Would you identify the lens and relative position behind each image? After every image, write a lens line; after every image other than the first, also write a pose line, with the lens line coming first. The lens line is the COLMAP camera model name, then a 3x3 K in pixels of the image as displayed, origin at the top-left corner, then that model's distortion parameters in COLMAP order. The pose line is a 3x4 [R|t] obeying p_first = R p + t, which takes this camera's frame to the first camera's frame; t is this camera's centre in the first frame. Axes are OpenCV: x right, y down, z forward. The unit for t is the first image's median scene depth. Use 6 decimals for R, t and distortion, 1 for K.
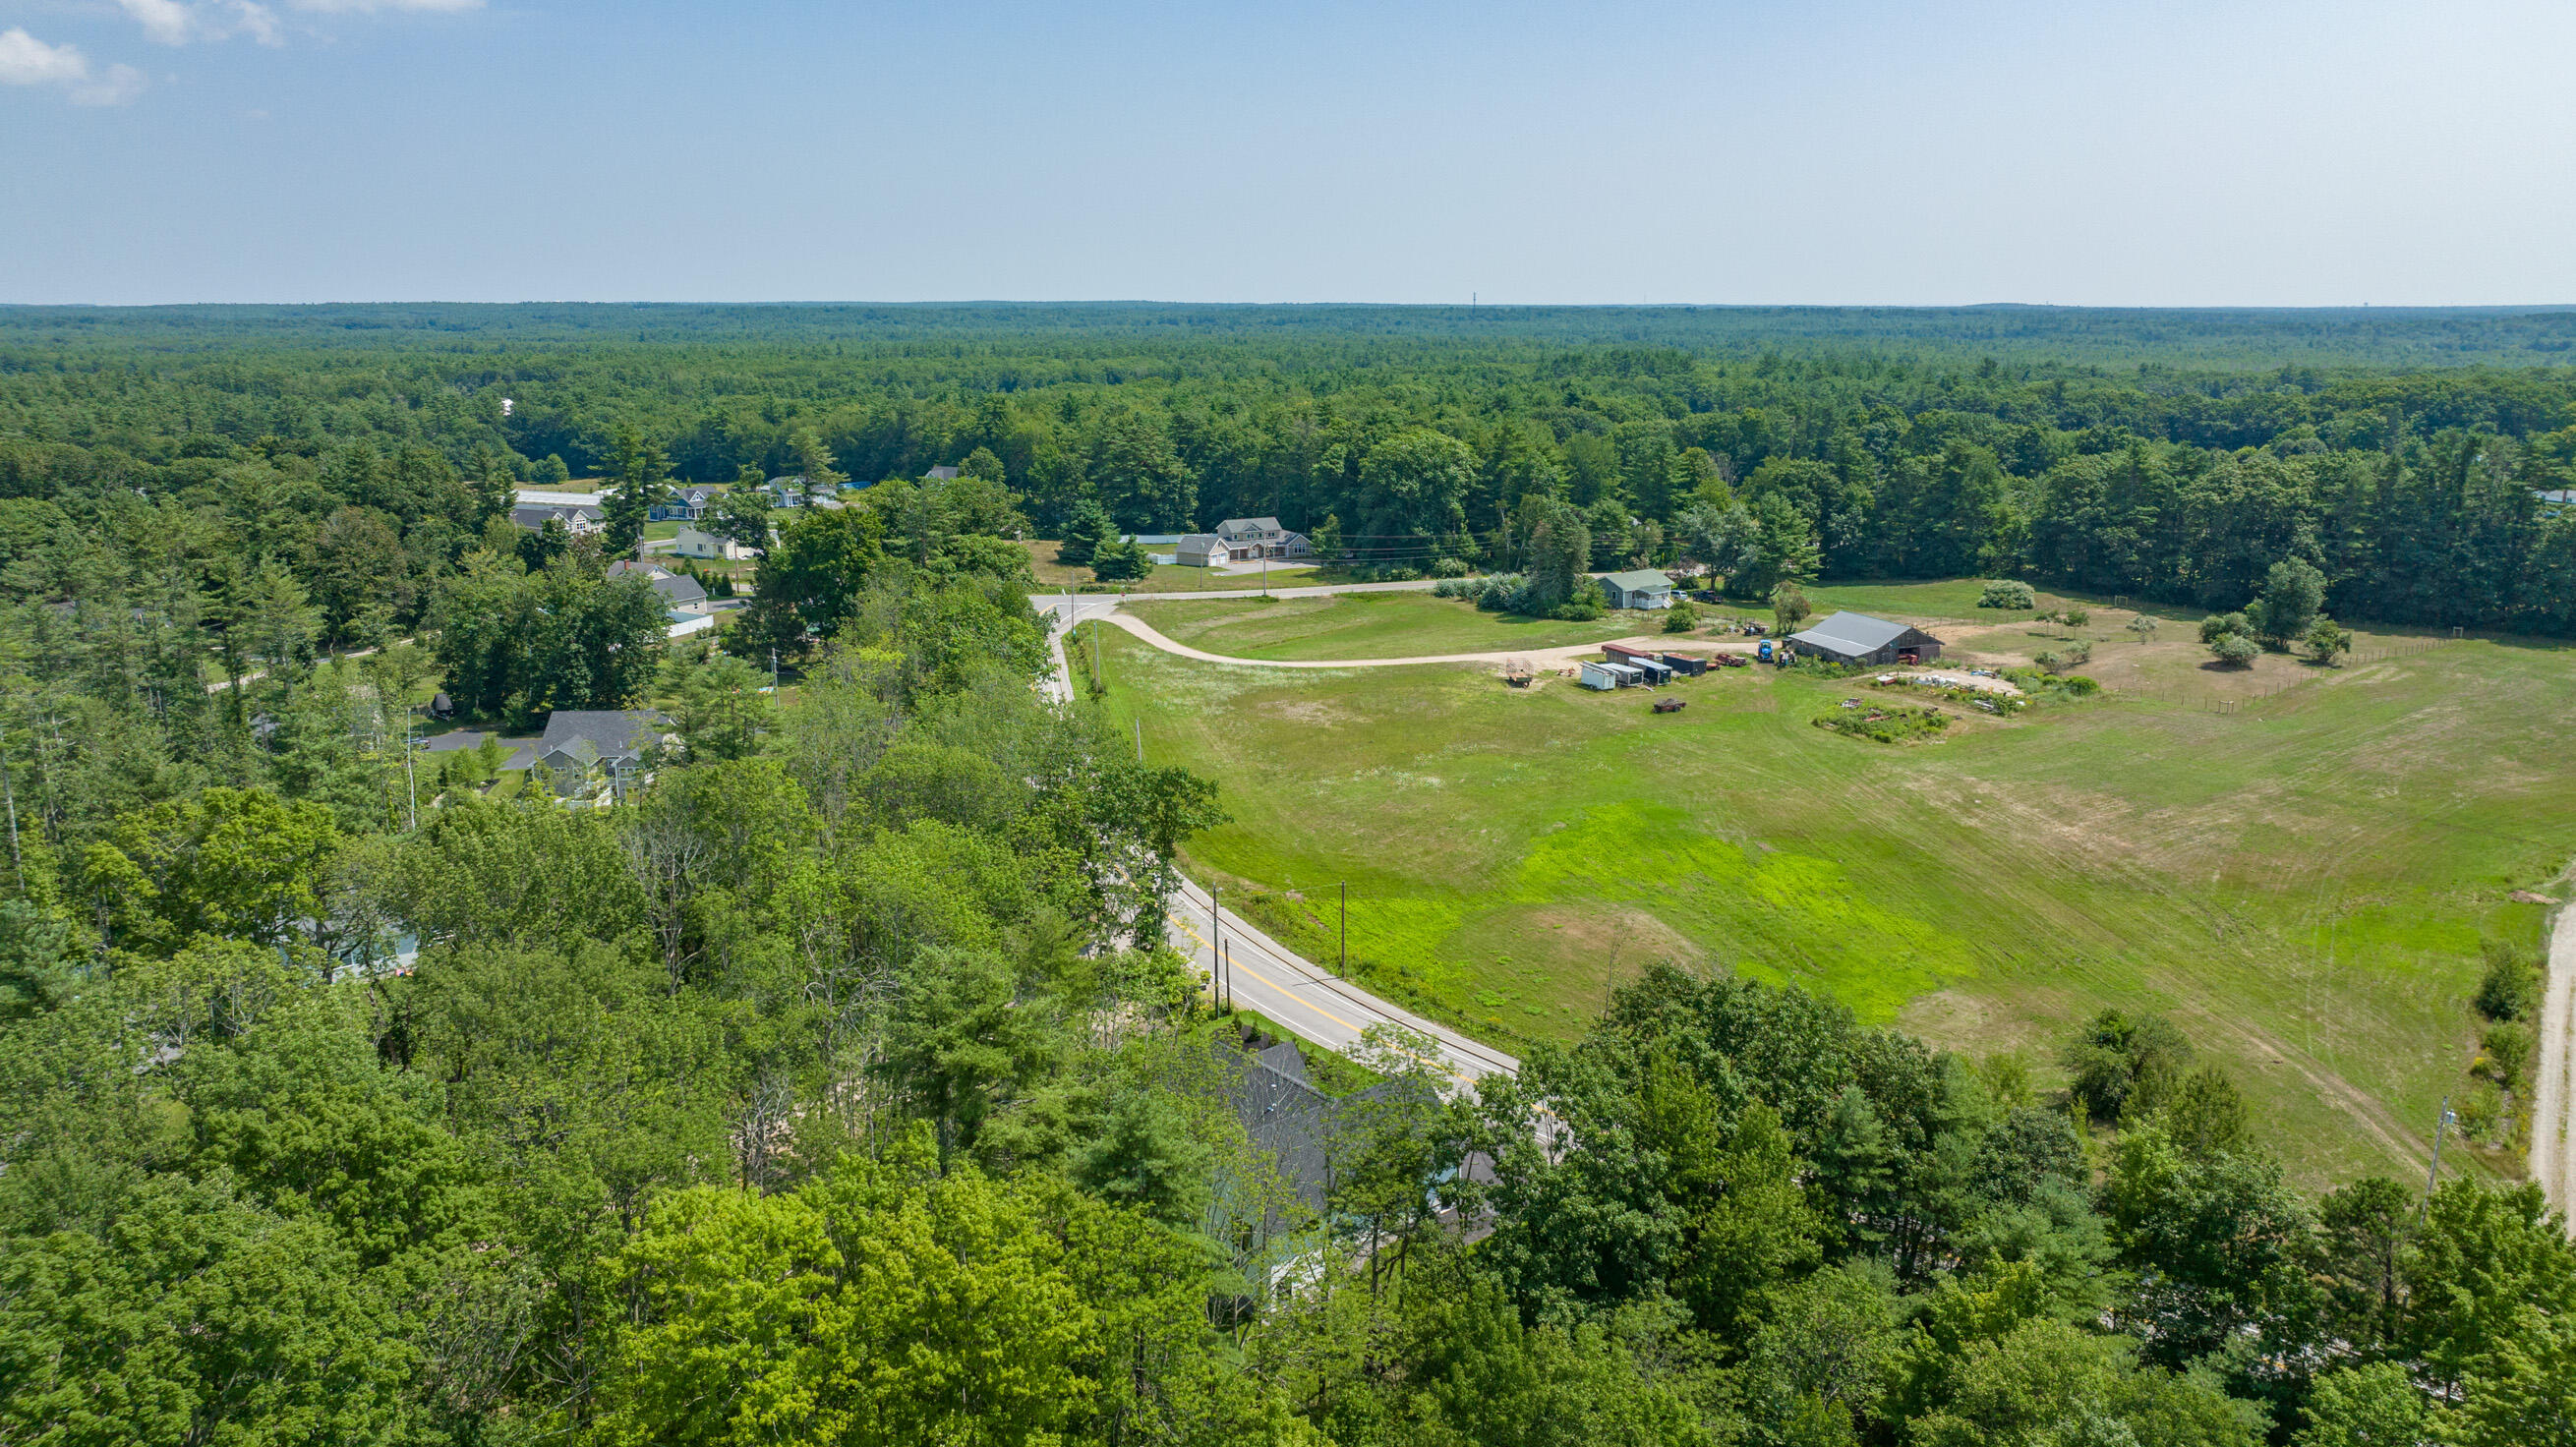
lens RADIAL K [[1804.3, 0, 1288.6], [0, 1804.3, 725.7], [0, 0, 1]] dist [-0.040238, 0.036368]
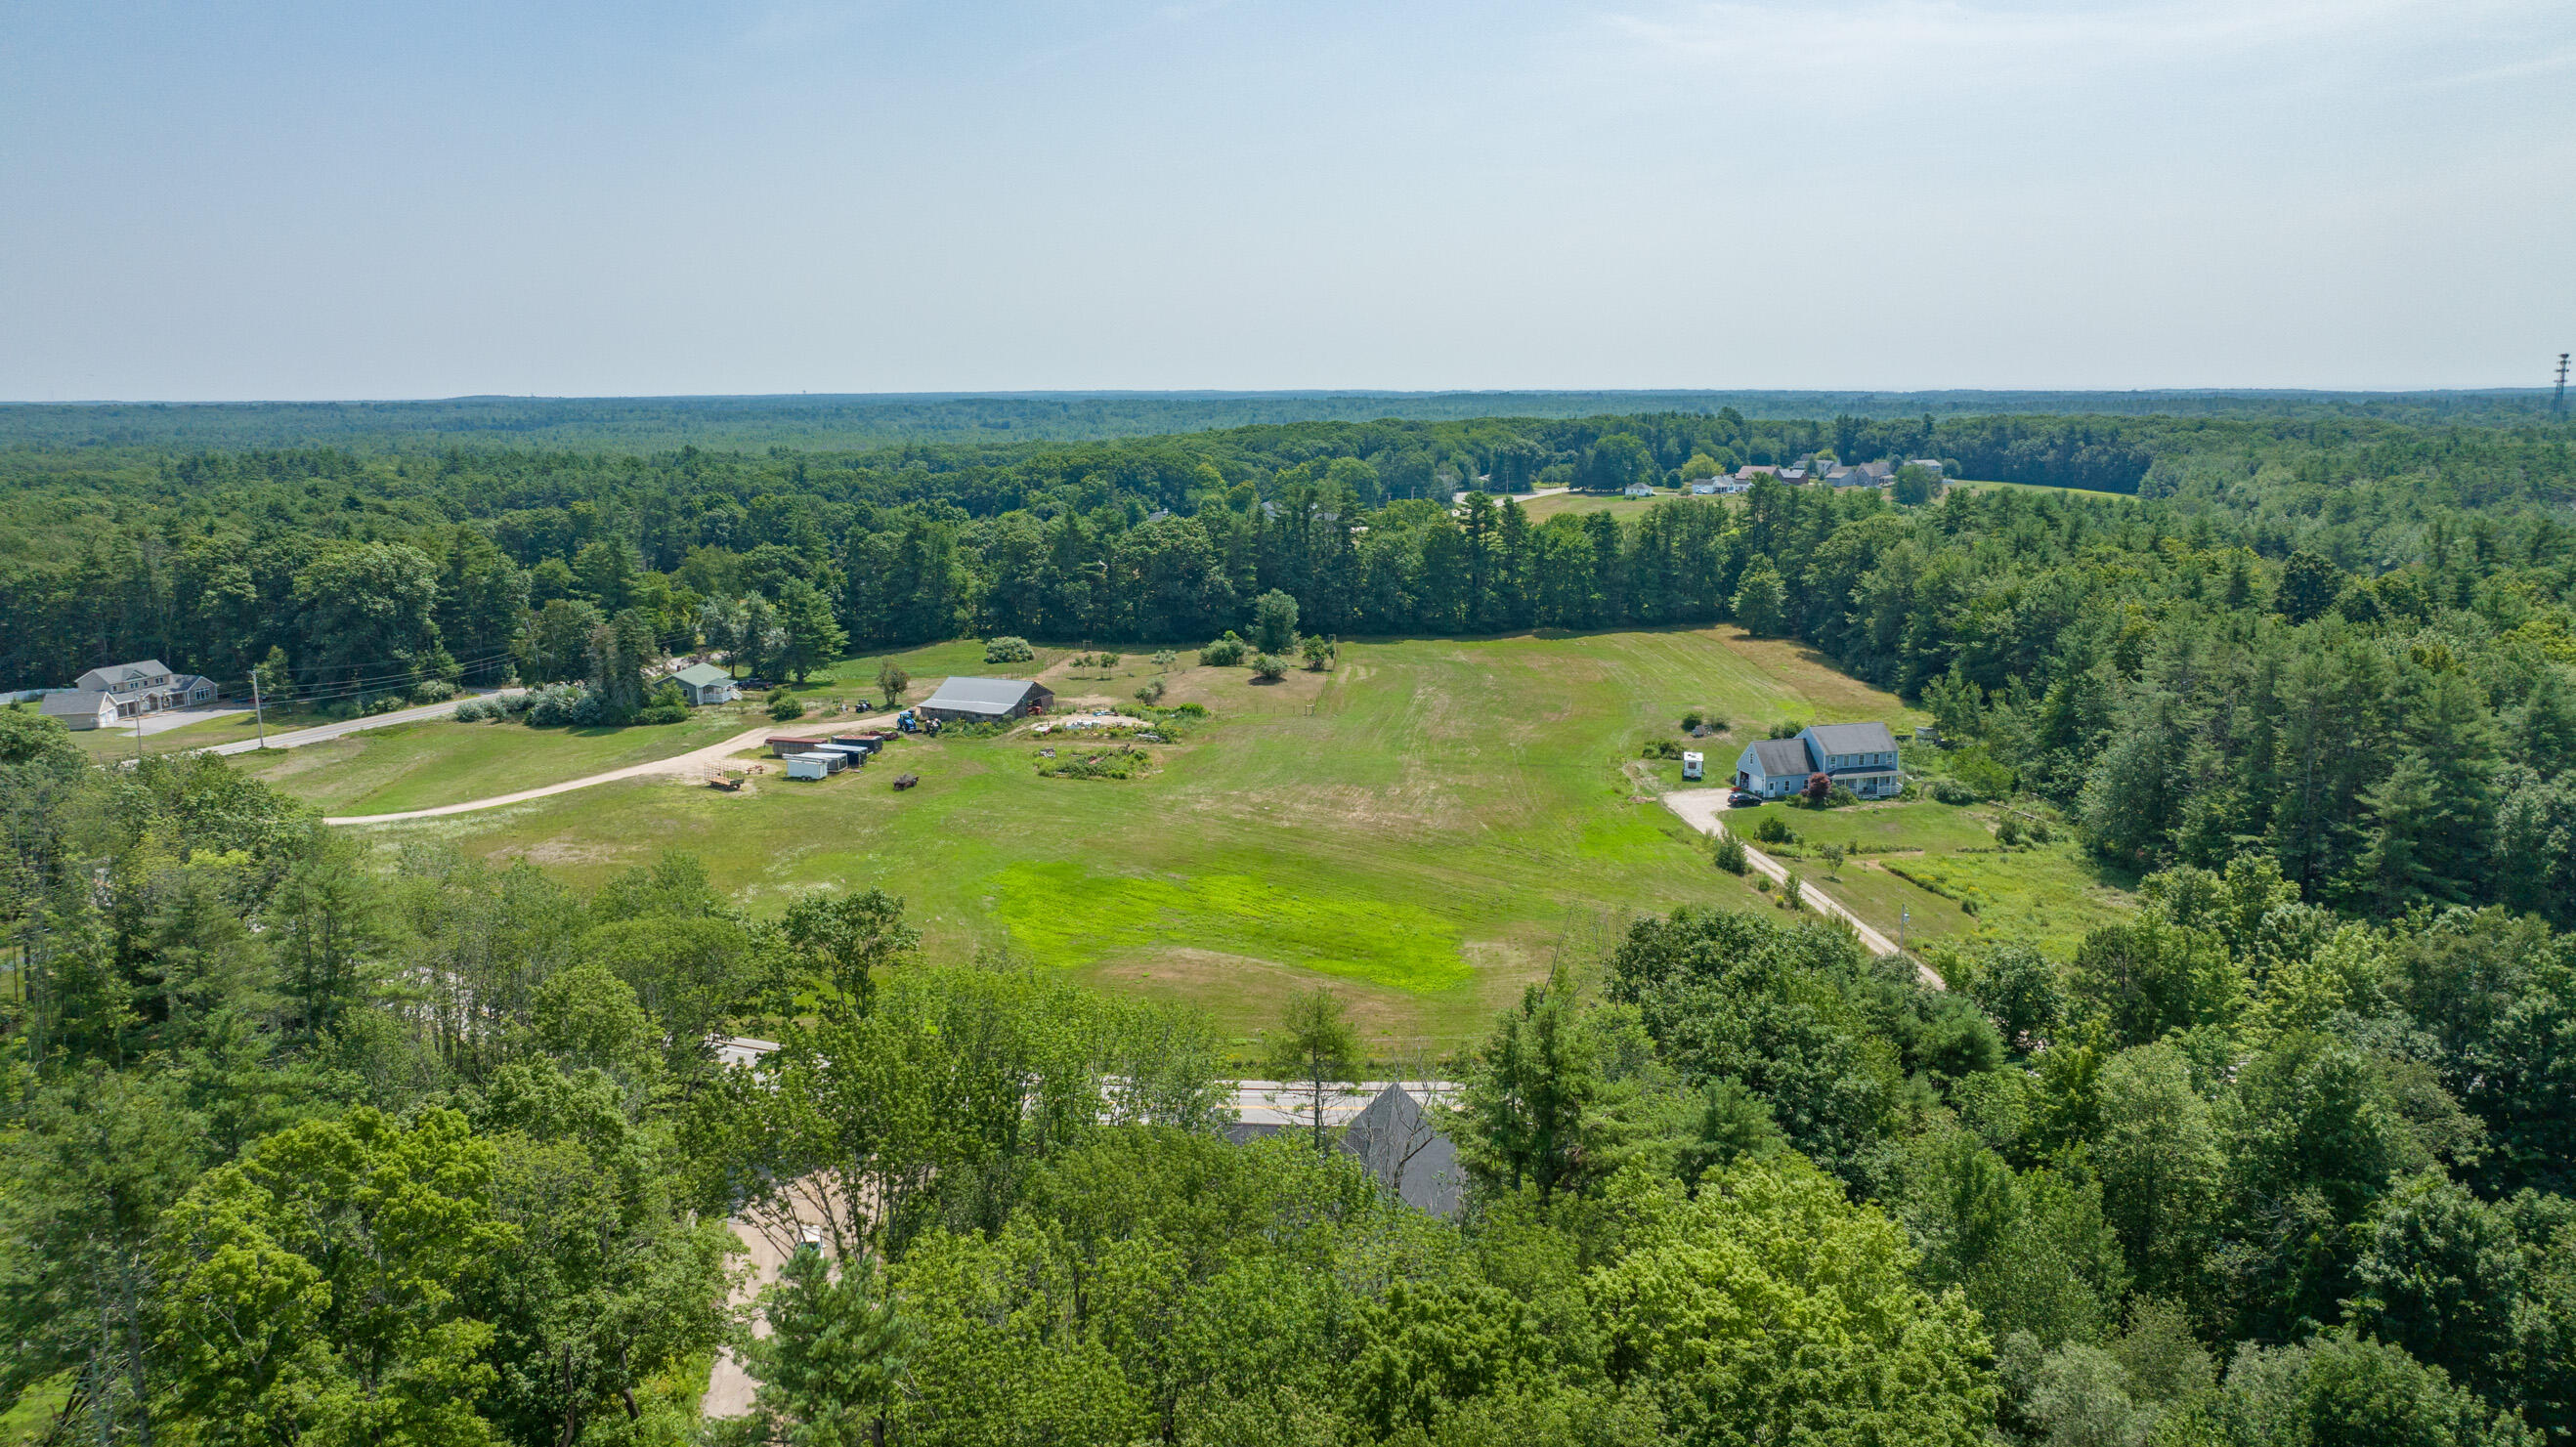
lens RADIAL K [[1804.3, 0, 1288.2], [0, 1804.3, 720.1], [0, 0, 1]] dist [-0.040238, 0.036368]
pose [[0.699096, -0.131903, 0.702757, -0.252900], [0.168418, 0.985561, 0.017444, -0.019257], [-0.694911, 0.106162, 0.711217, 0.087037]]
